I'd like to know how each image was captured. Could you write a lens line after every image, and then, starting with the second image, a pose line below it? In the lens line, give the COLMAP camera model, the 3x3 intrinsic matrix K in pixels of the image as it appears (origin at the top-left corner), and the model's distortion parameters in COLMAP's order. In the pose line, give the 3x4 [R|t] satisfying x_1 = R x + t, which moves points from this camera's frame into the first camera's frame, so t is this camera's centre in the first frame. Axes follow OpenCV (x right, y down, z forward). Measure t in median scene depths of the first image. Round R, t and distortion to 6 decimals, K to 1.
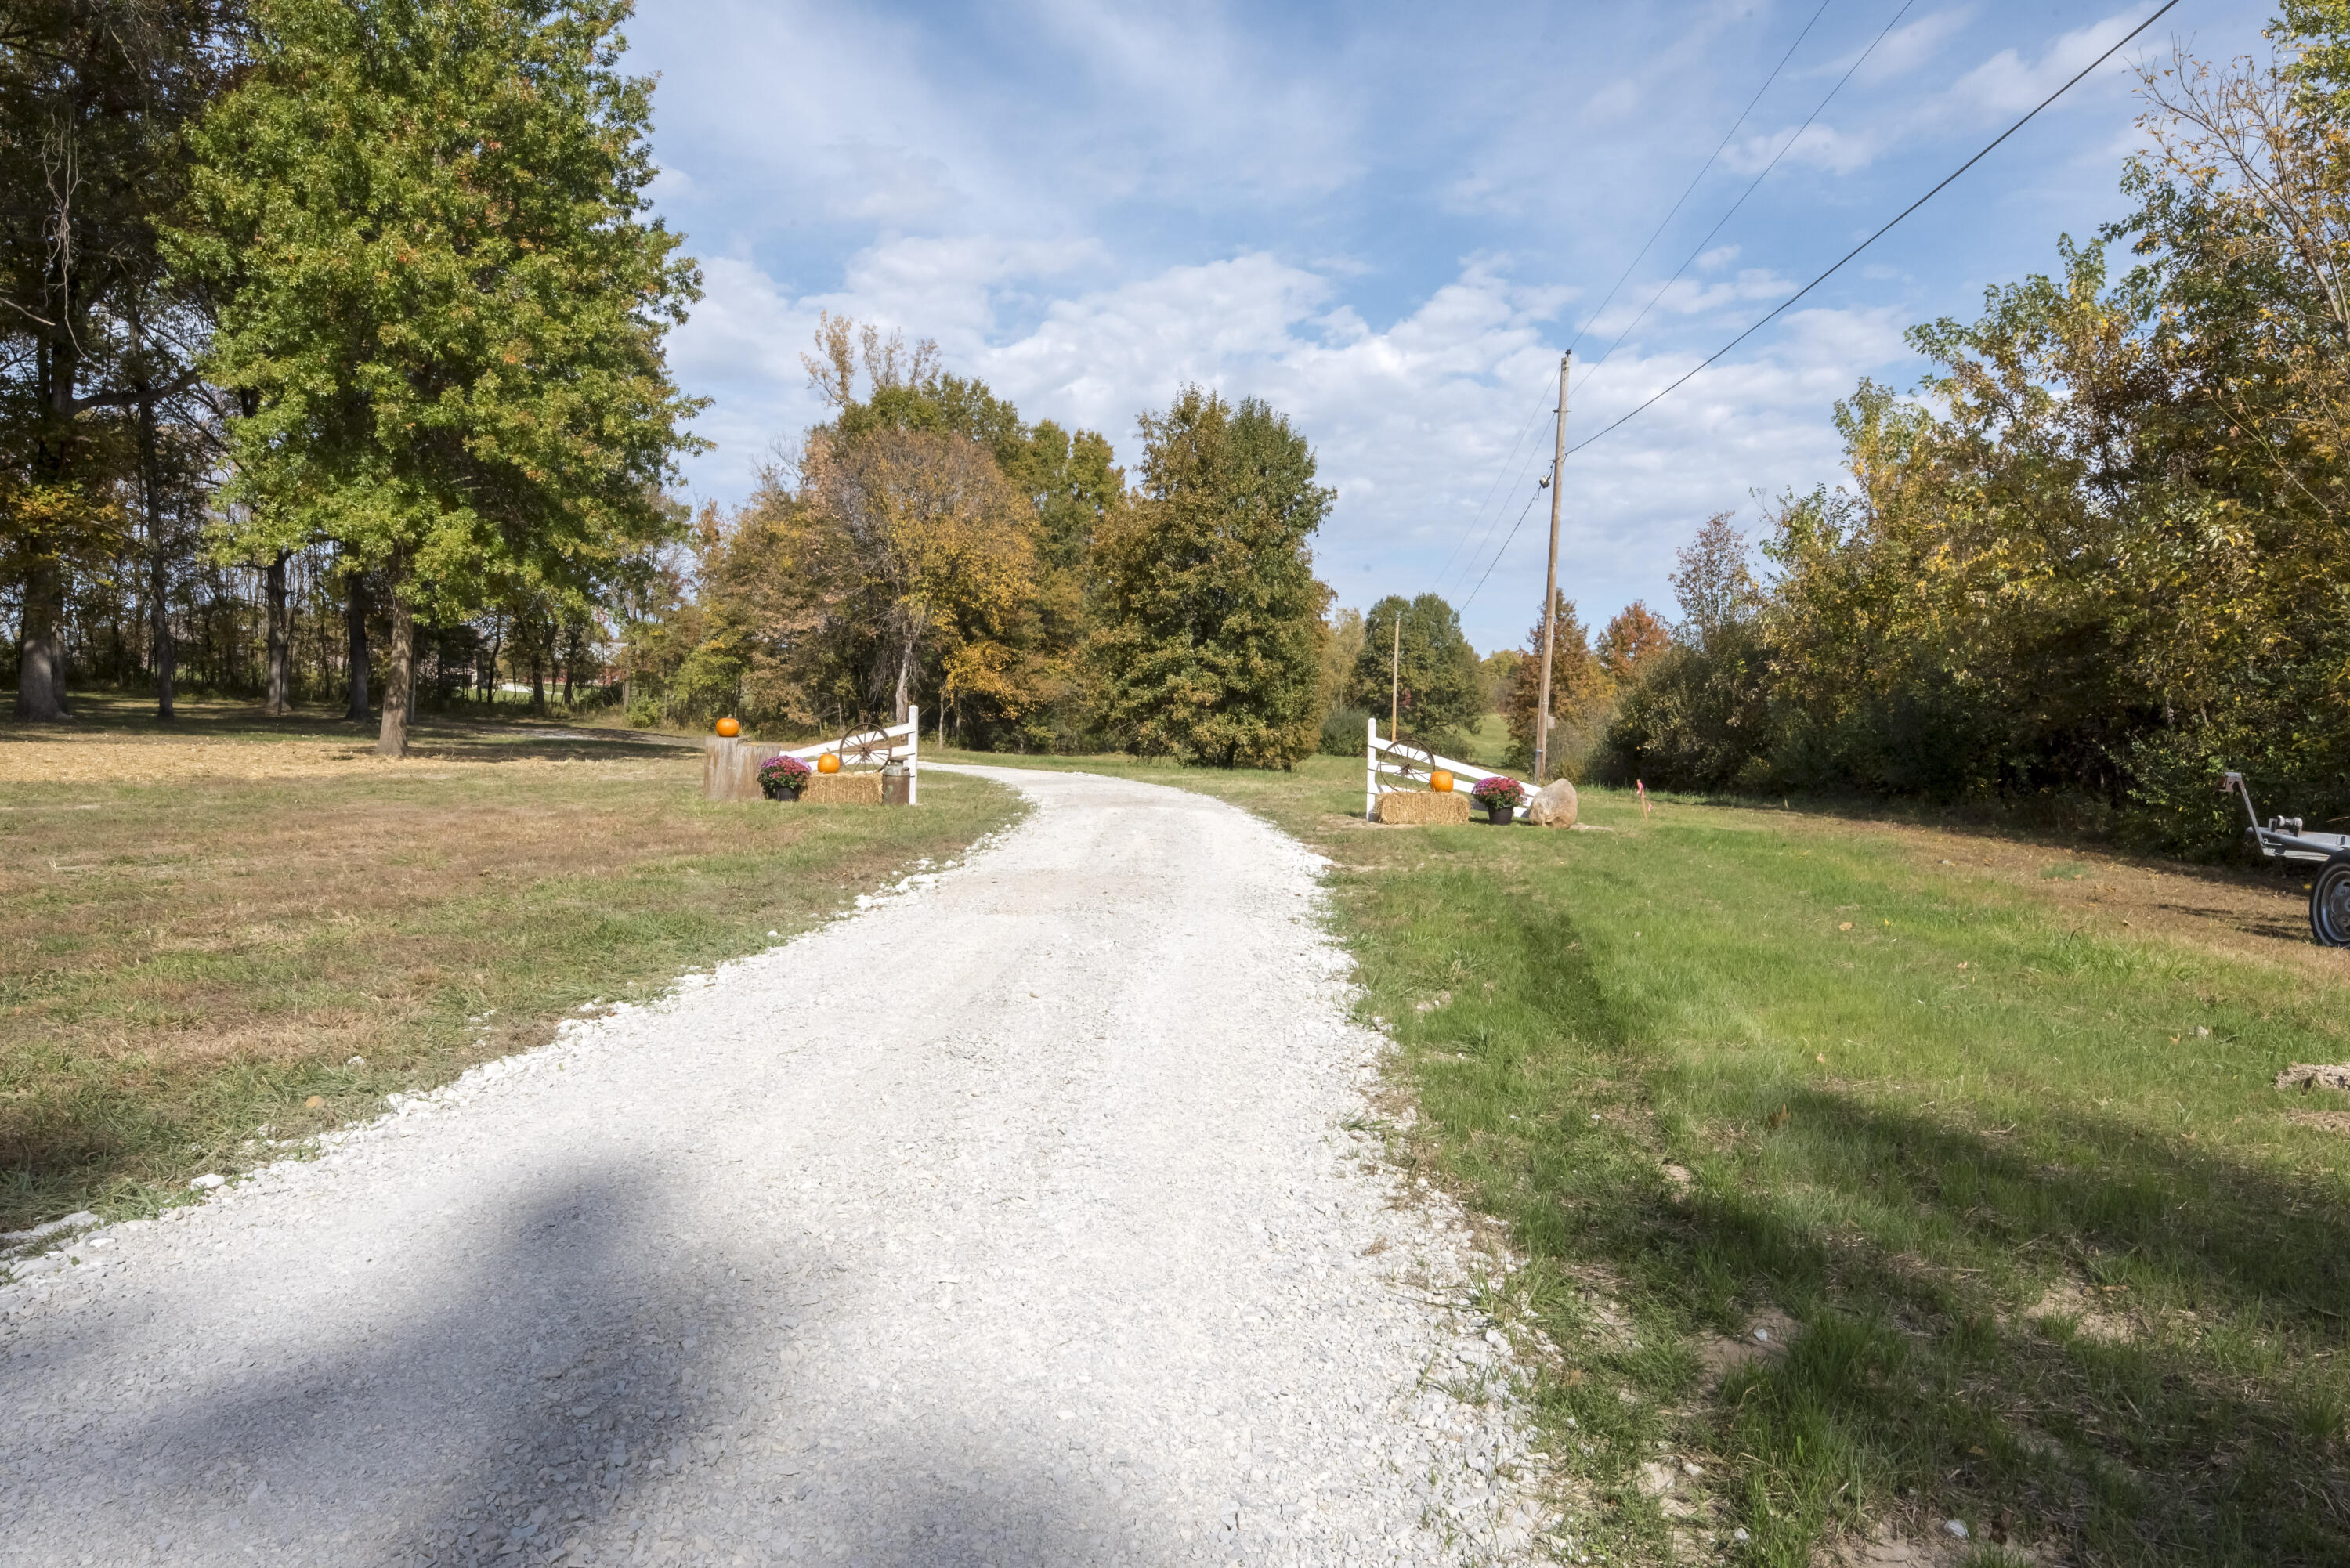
lens RADIAL K [[1512.2, 0, 1186.0], [0, 1512.2, 792.4], [0, 0, 1]] dist [0.005729, -0.000439]
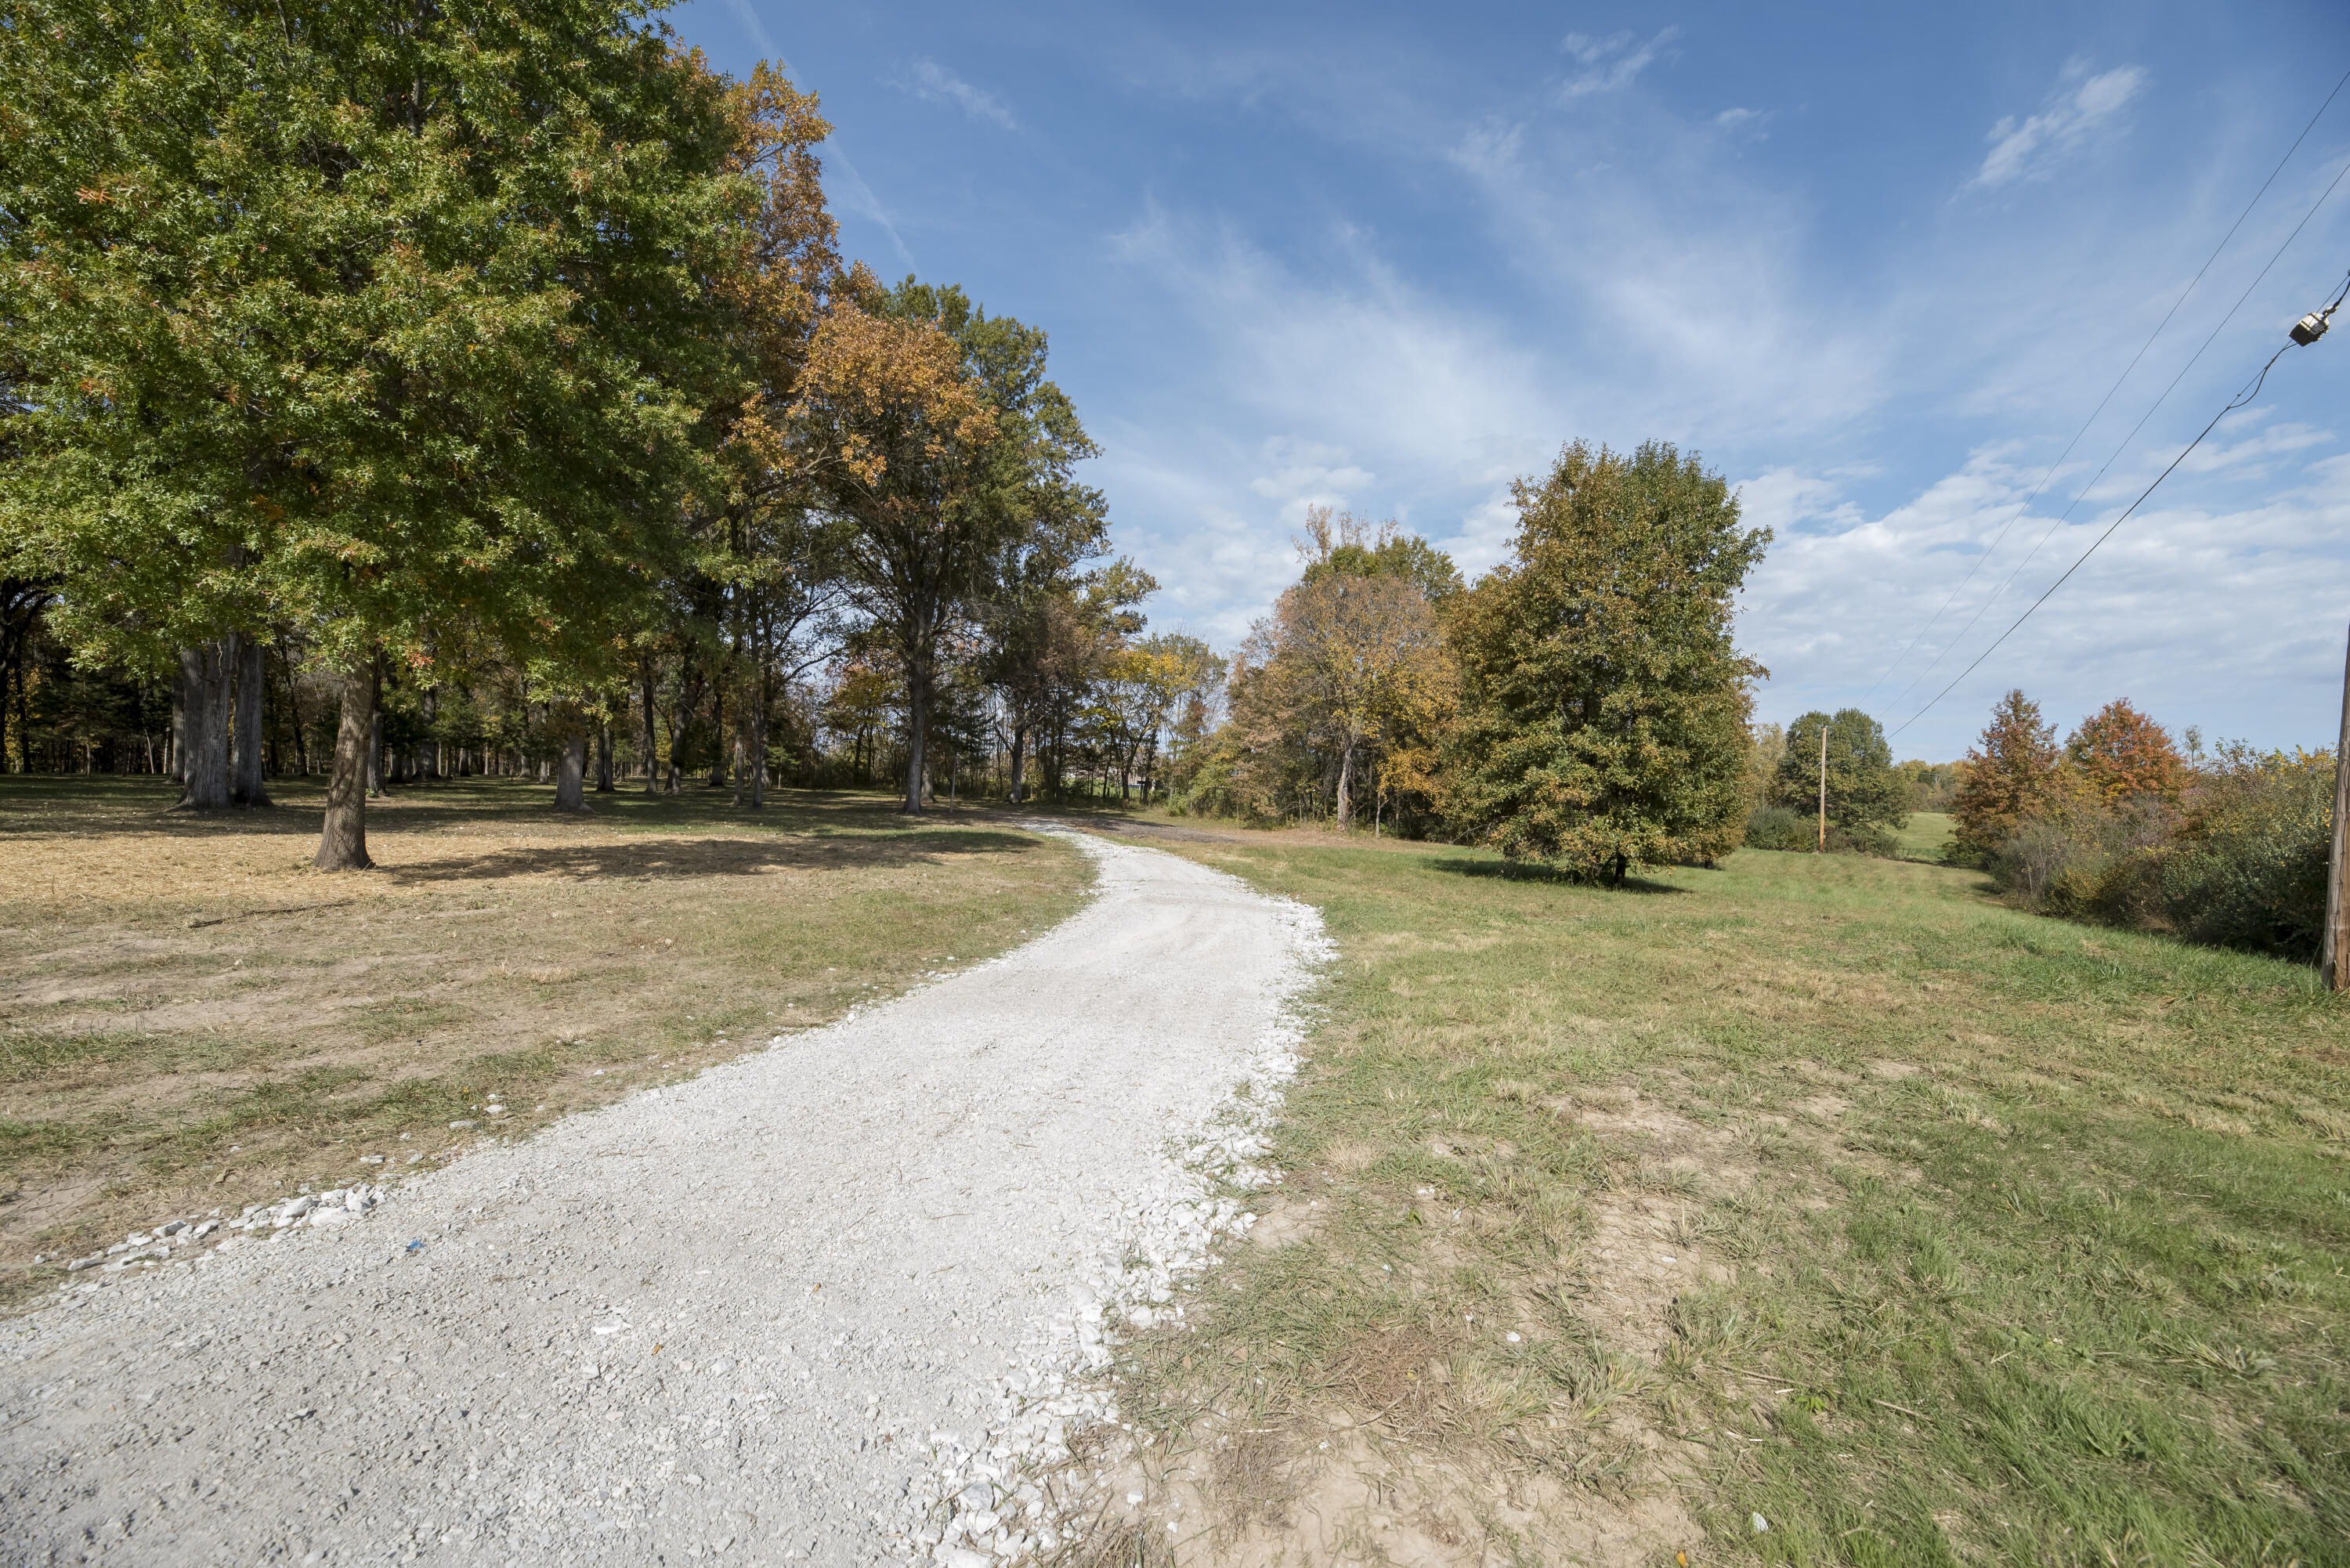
lens RADIAL K [[943.1, 0, 1176.5], [0, 943.1, 797.8], [0, 0, 1]] dist [-0.000127, -0.002416]
pose [[0.899393, 0.004404, -0.437119, 0.038211], [-0.030926, 0.998085, -0.053574, -0.027775], [0.436046, 0.061702, 0.897807, 0.449478]]
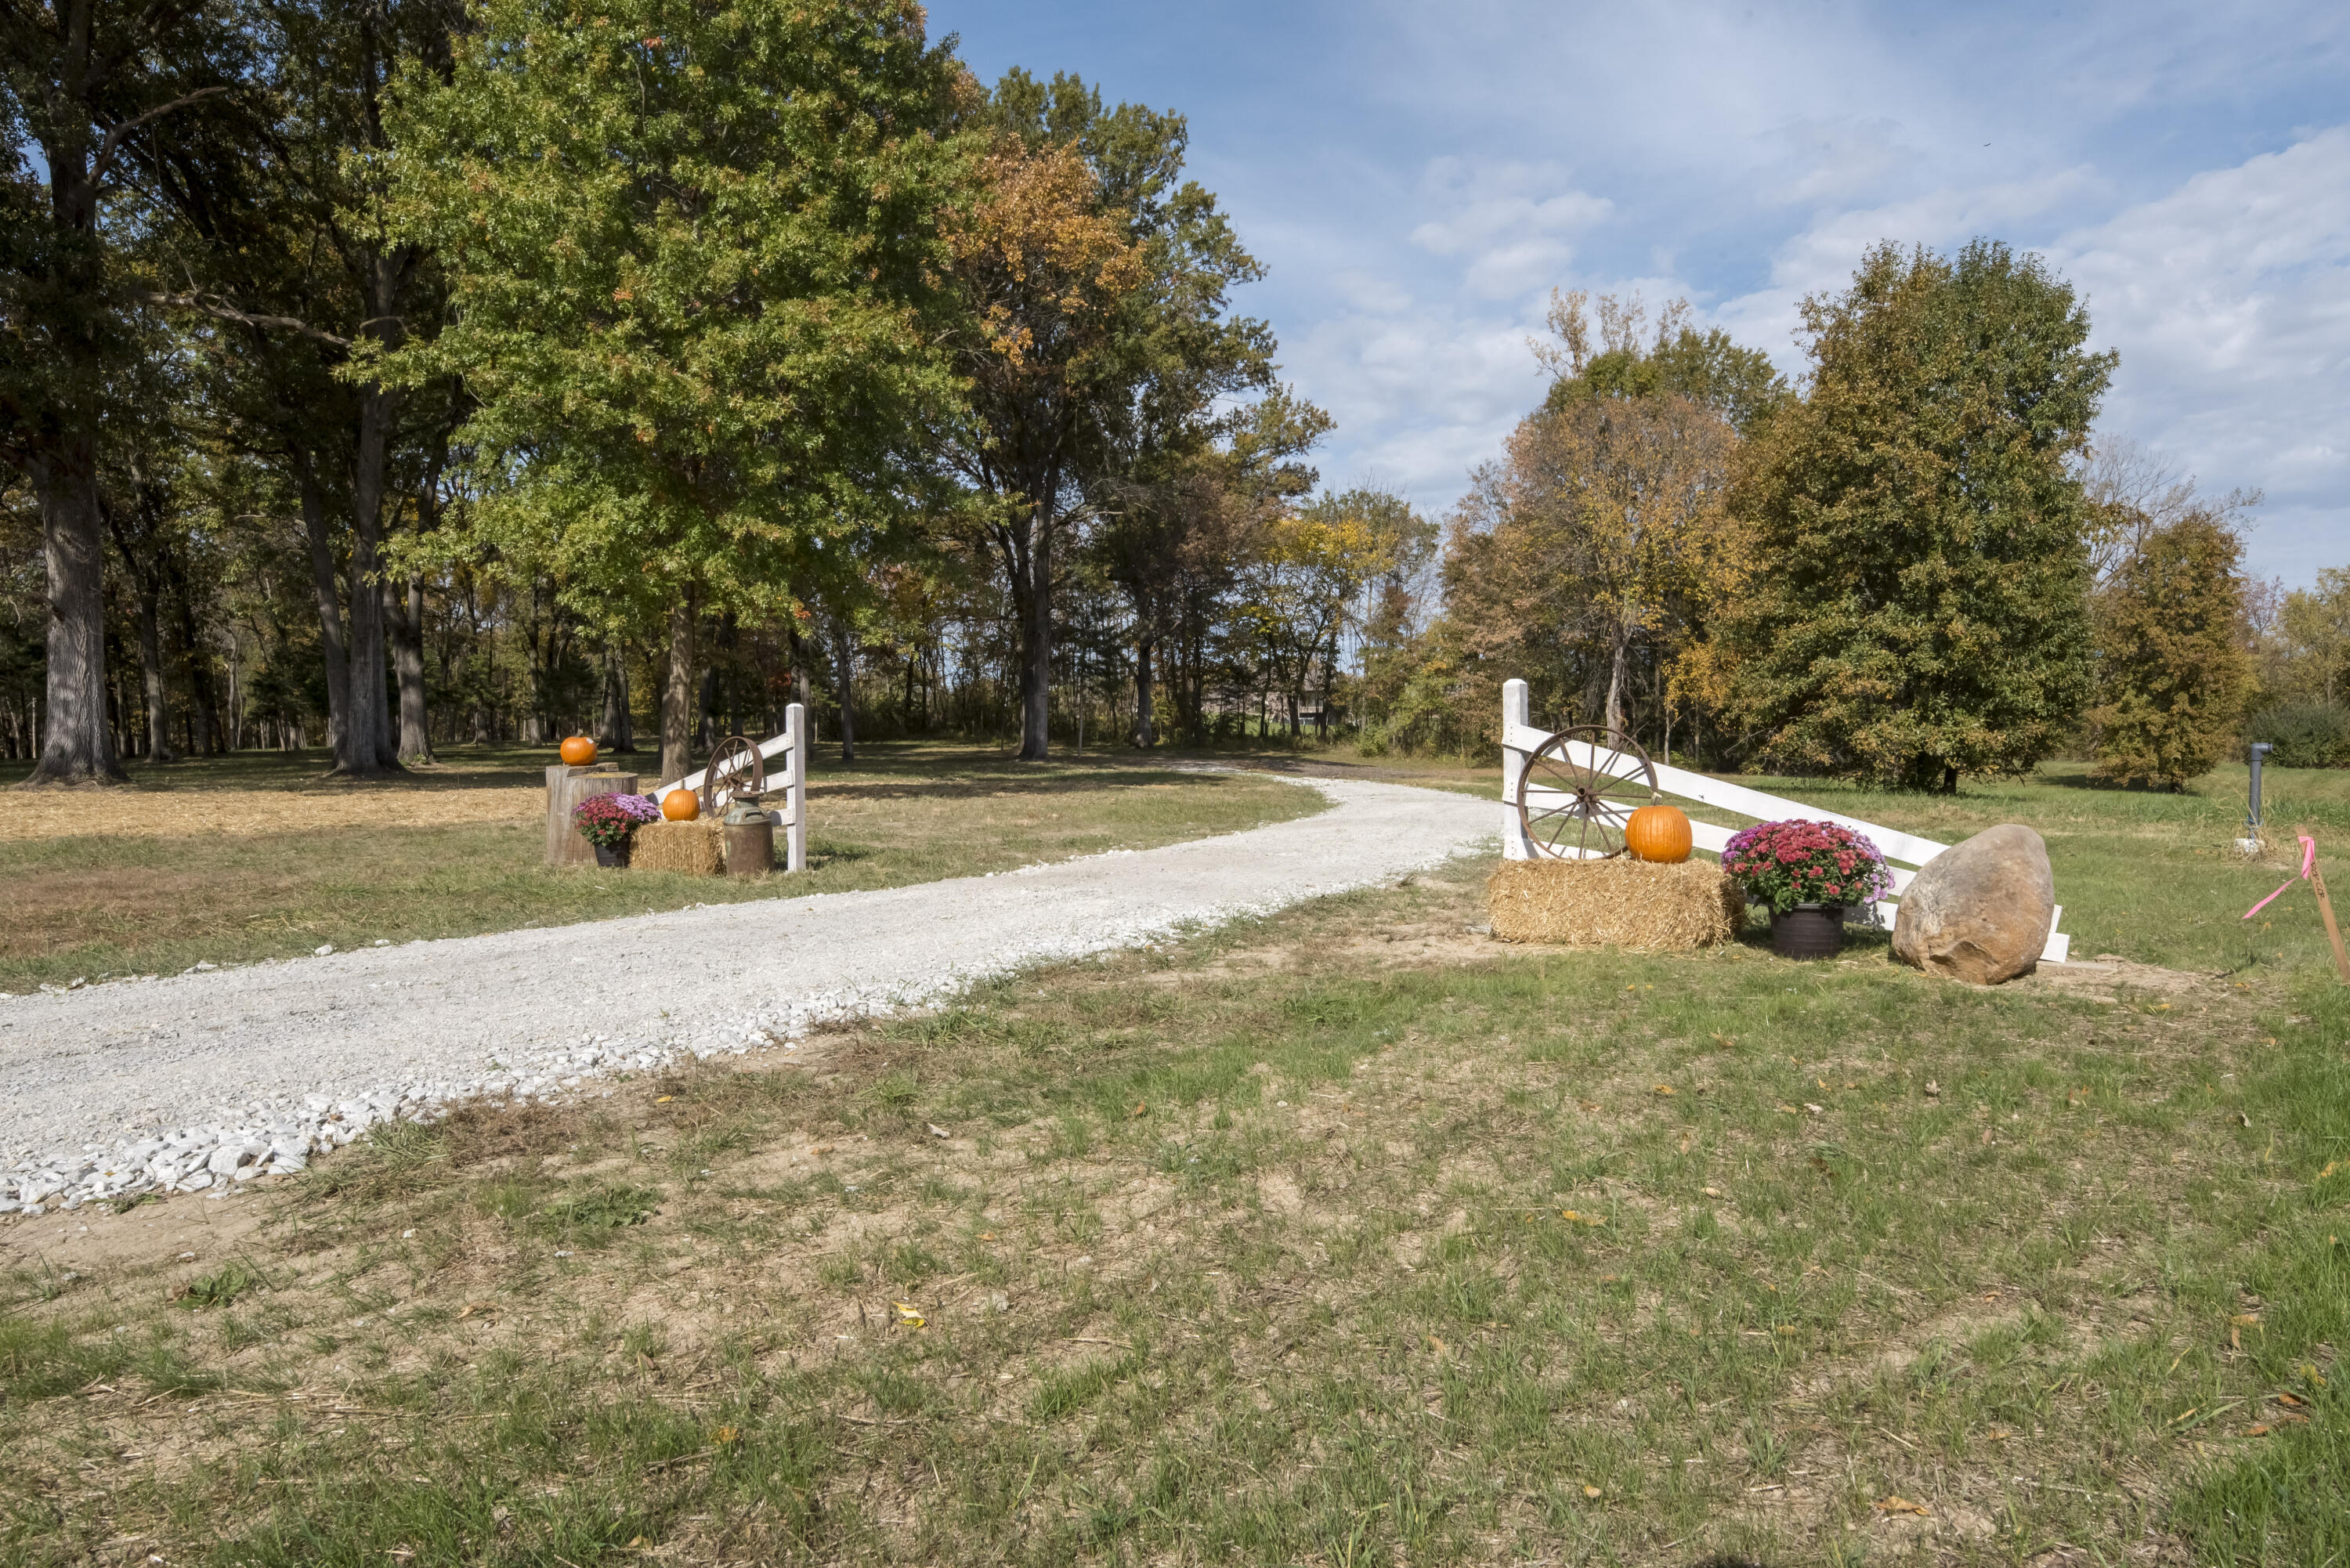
lens RADIAL K [[1512.2, 0, 1171.2], [0, 1512.2, 796.8], [0, 0, 1]] dist [0.005729, -0.000439]
pose [[0.838764, -0.015529, -0.544274, 0.112476], [0.007309, 0.999824, -0.017263, -0.004315], [0.544446, 0.010501, 0.838730, 0.253346]]
